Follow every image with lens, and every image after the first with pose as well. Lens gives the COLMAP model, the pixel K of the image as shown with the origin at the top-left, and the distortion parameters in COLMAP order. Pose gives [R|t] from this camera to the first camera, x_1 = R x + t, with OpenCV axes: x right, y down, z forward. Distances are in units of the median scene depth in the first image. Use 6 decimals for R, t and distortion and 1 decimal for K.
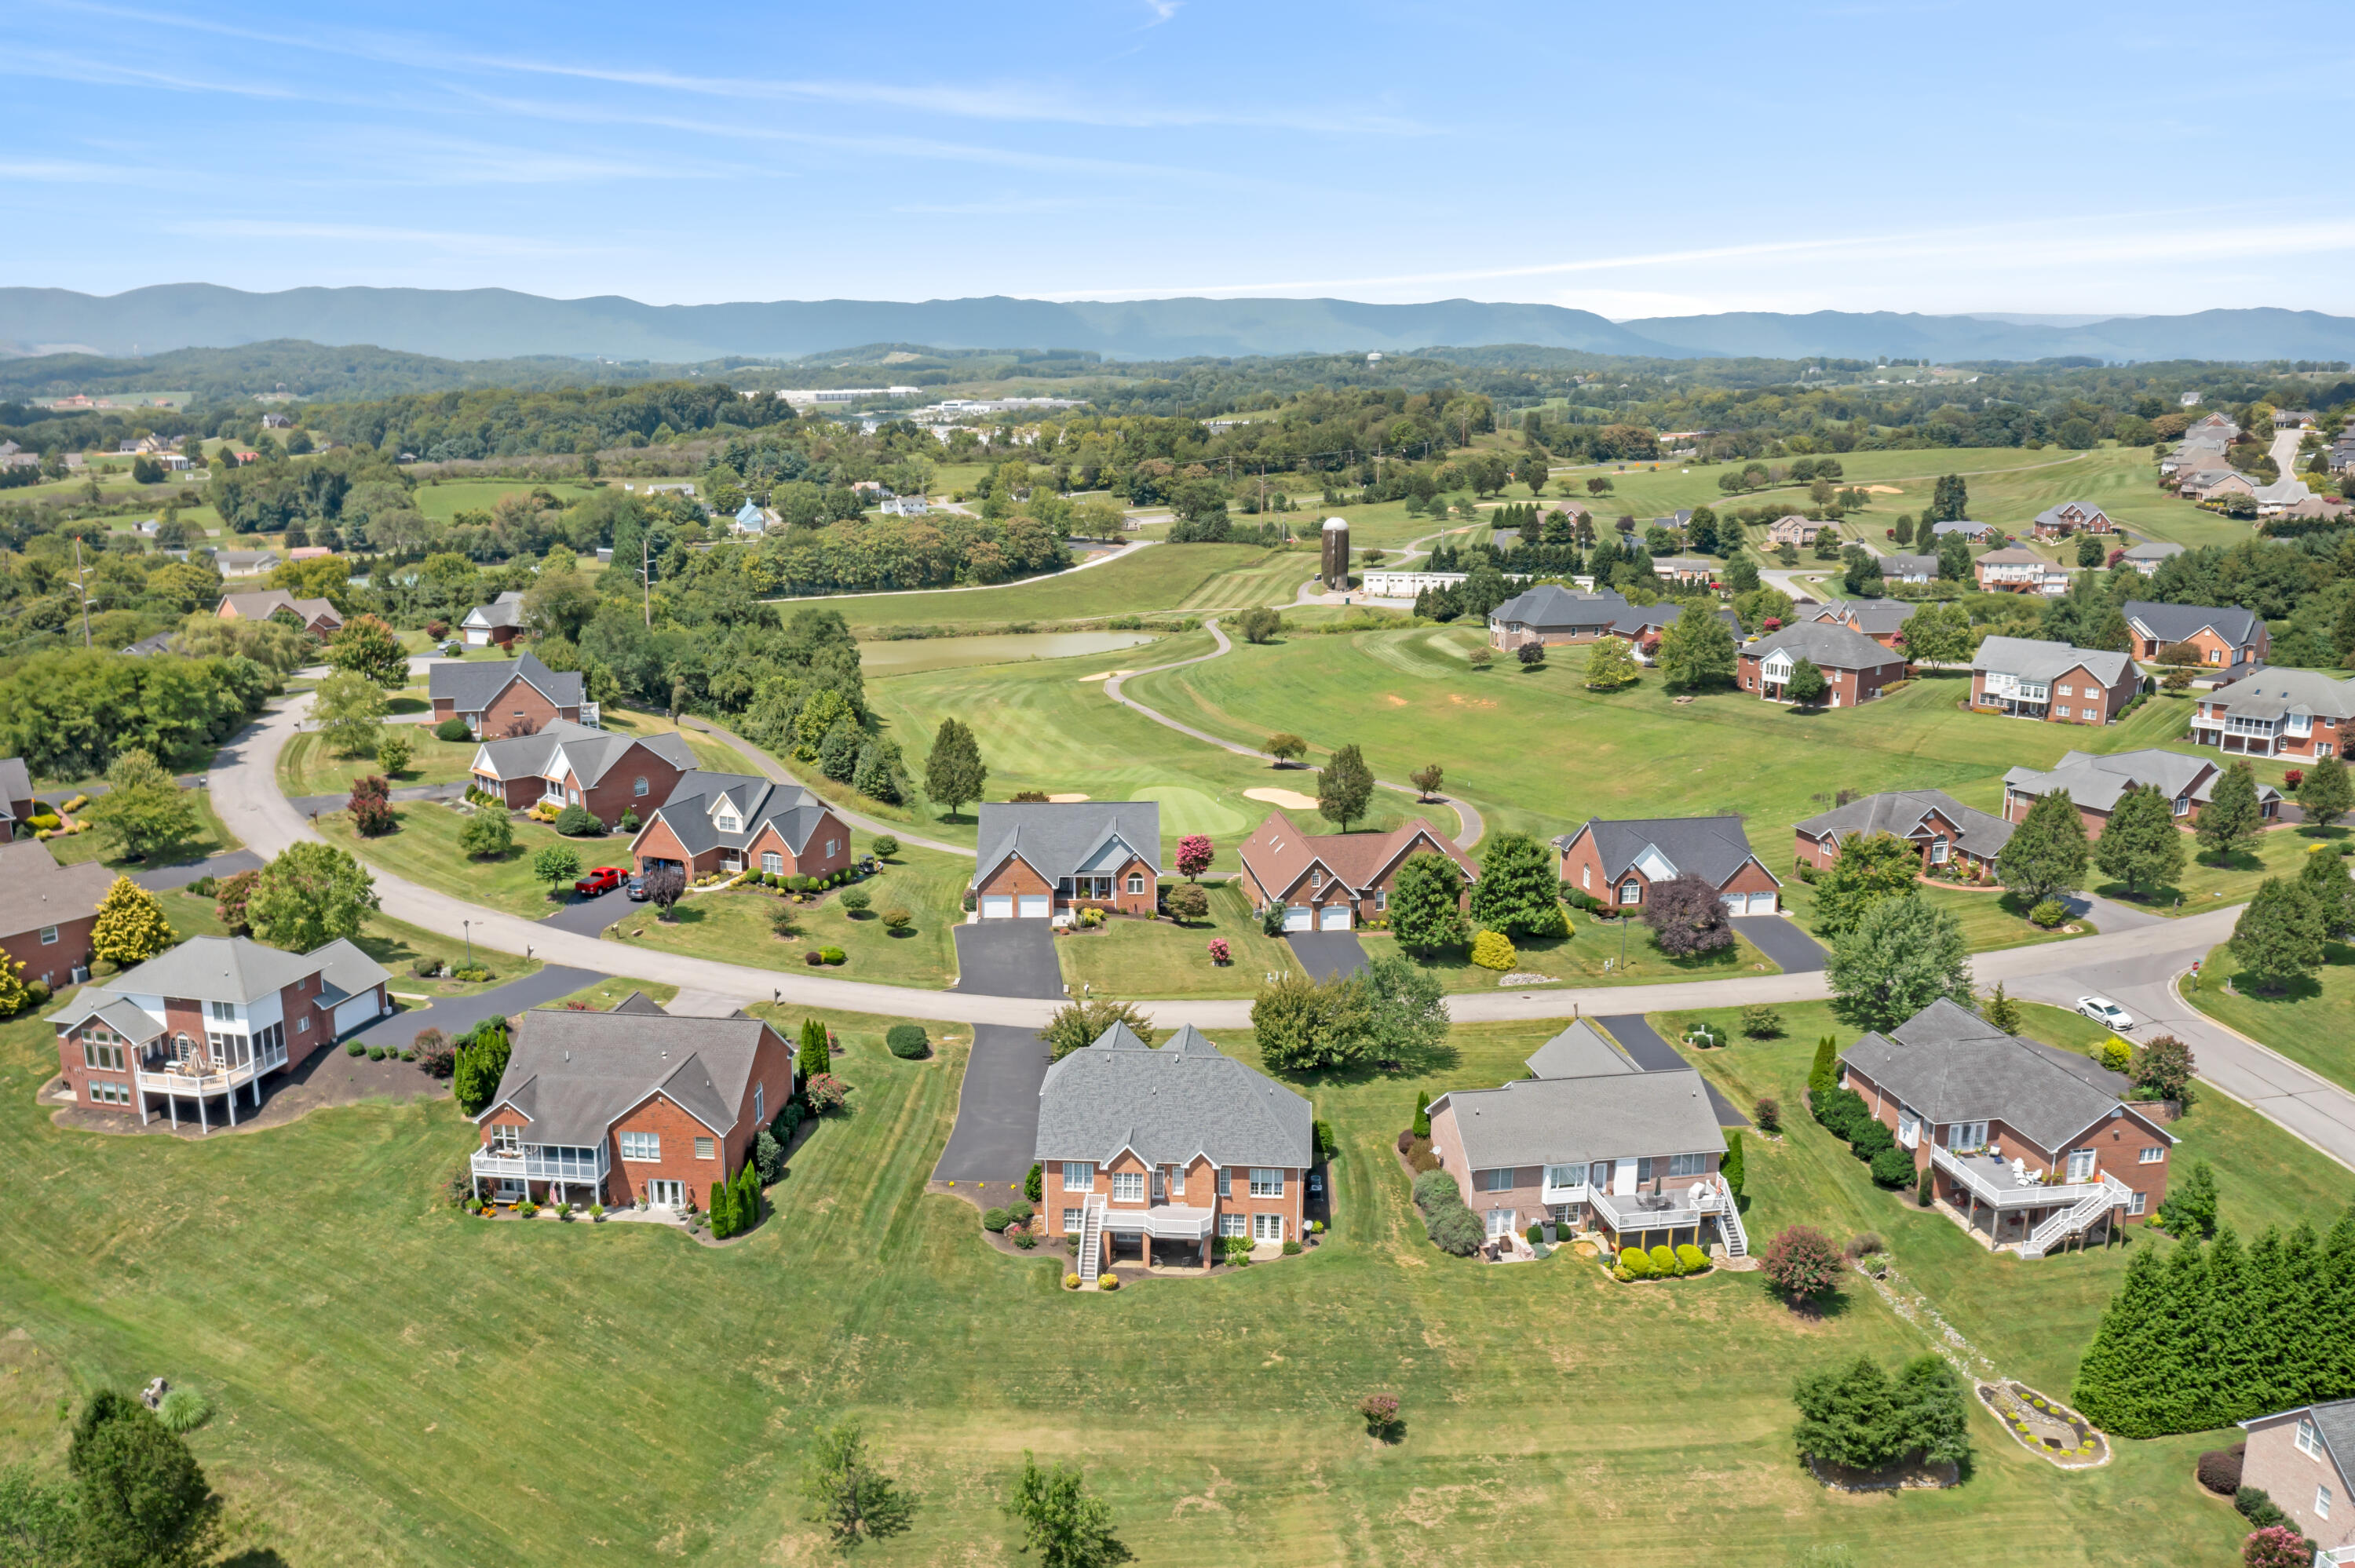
lens RADIAL K [[1890.2, 0, 1177.5], [0, 1890.2, 784.0], [0, 0, 1]] dist [-0.019616, -0.002176]
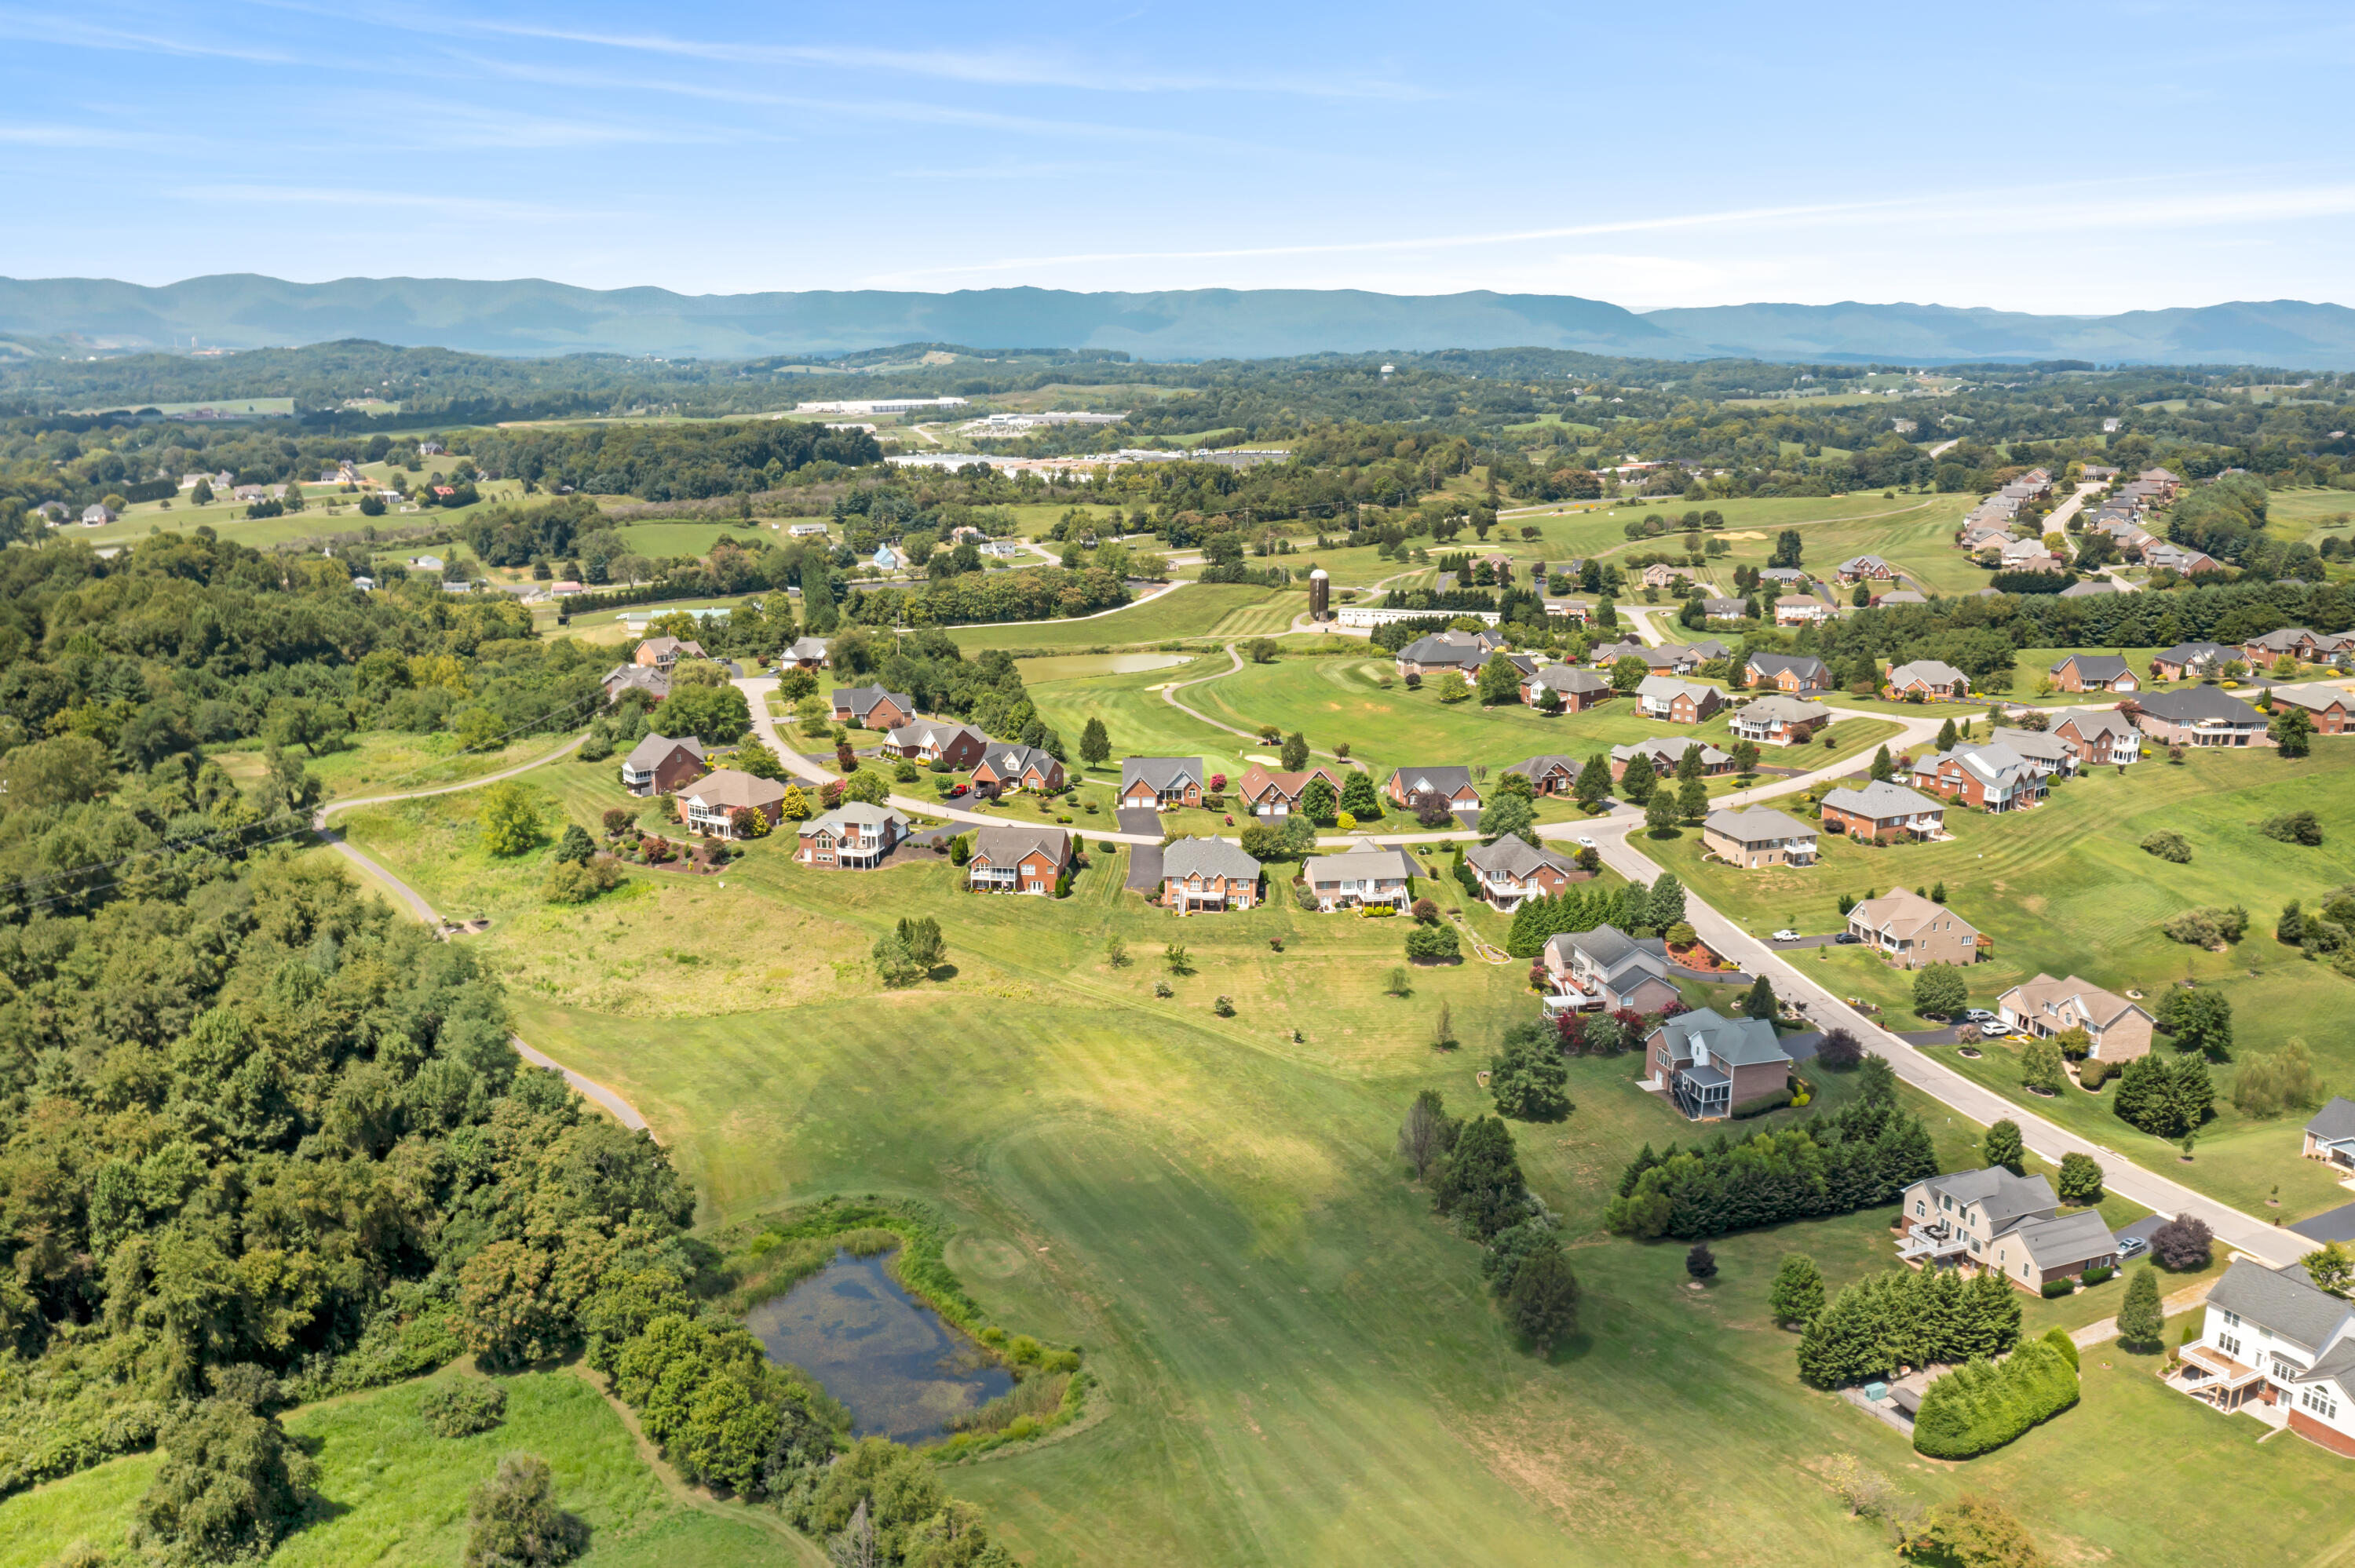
lens RADIAL K [[1890.2, 0, 1177.5], [0, 1890.2, 784.0], [0, 0, 1]] dist [-0.019616, -0.002176]
pose [[0.999914, 0.005140, -0.012066, -0.014674], [-0.005040, 0.999953, 0.008286, 0.026524], [0.012108, -0.008224, 0.999893, -1.472968]]
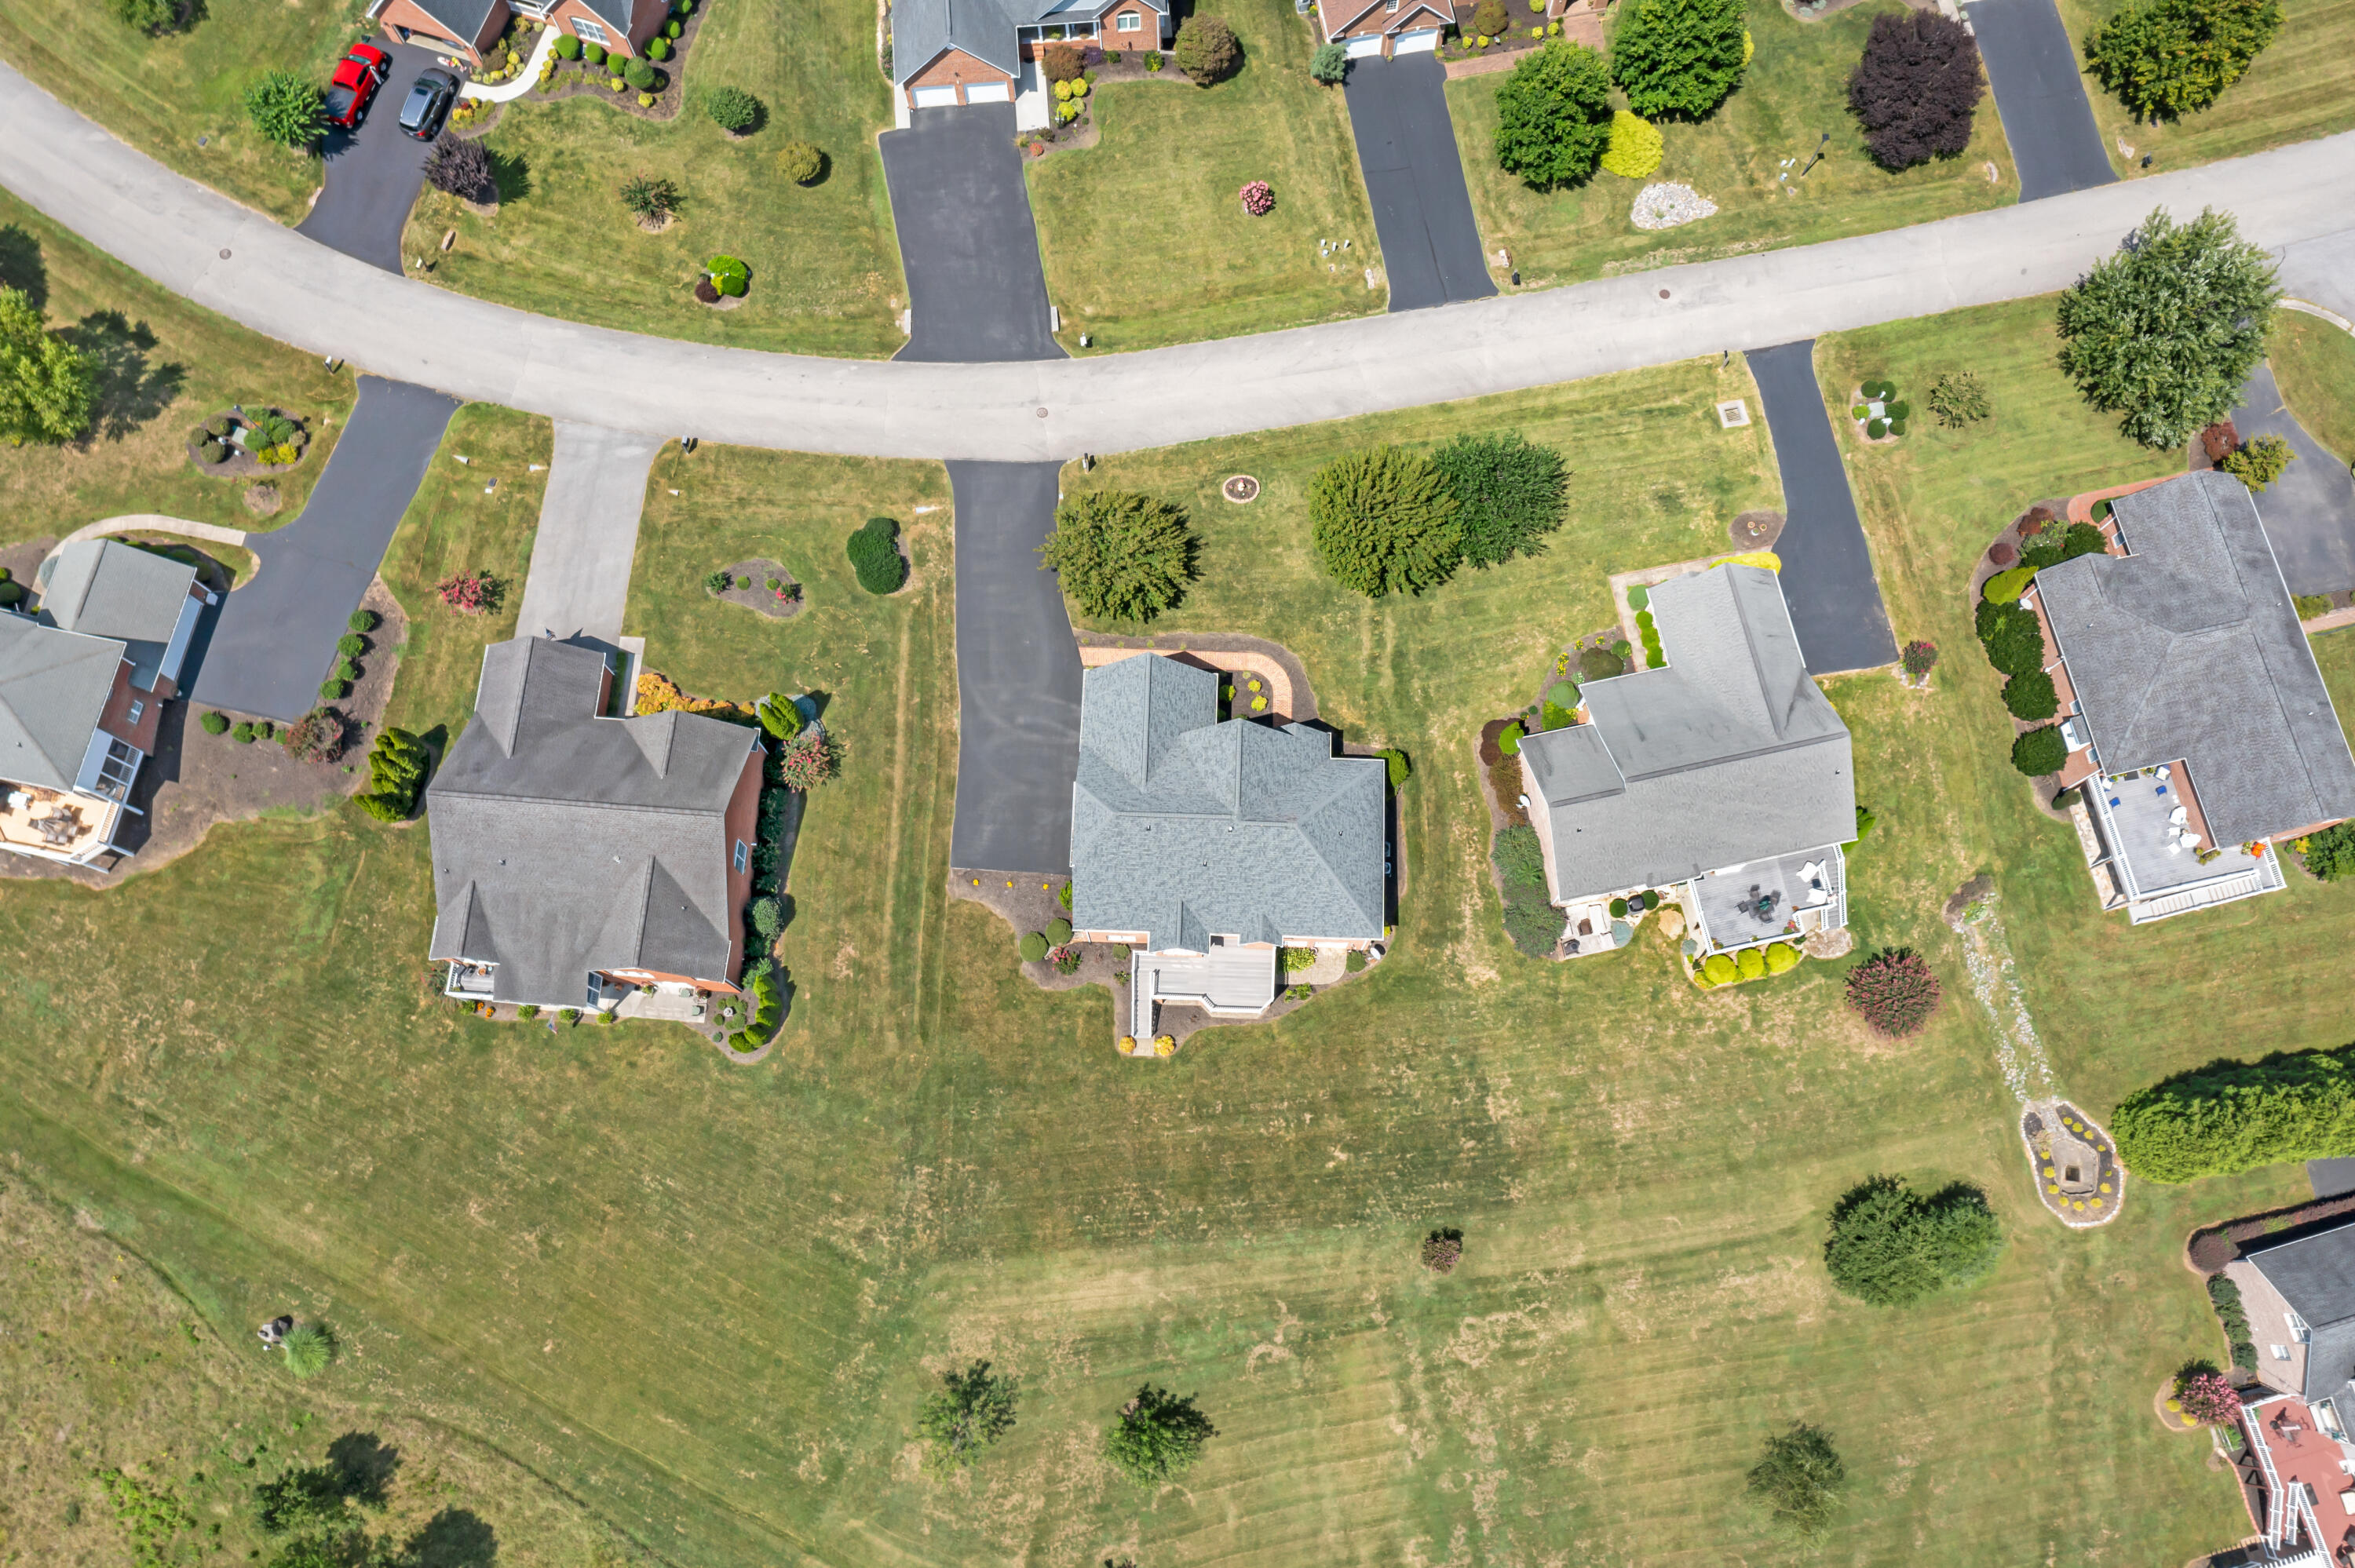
lens RADIAL K [[1890.2, 0, 1177.5], [0, 1890.2, 784.0], [0, 0, 1]] dist [-0.019616, -0.002176]
pose [[0.999160, -0.040916, 0.002047, -0.019823], [0.017193, 0.464150, 0.885590, -0.482279], [-0.037185, -0.884811, 0.464464, 0.503538]]
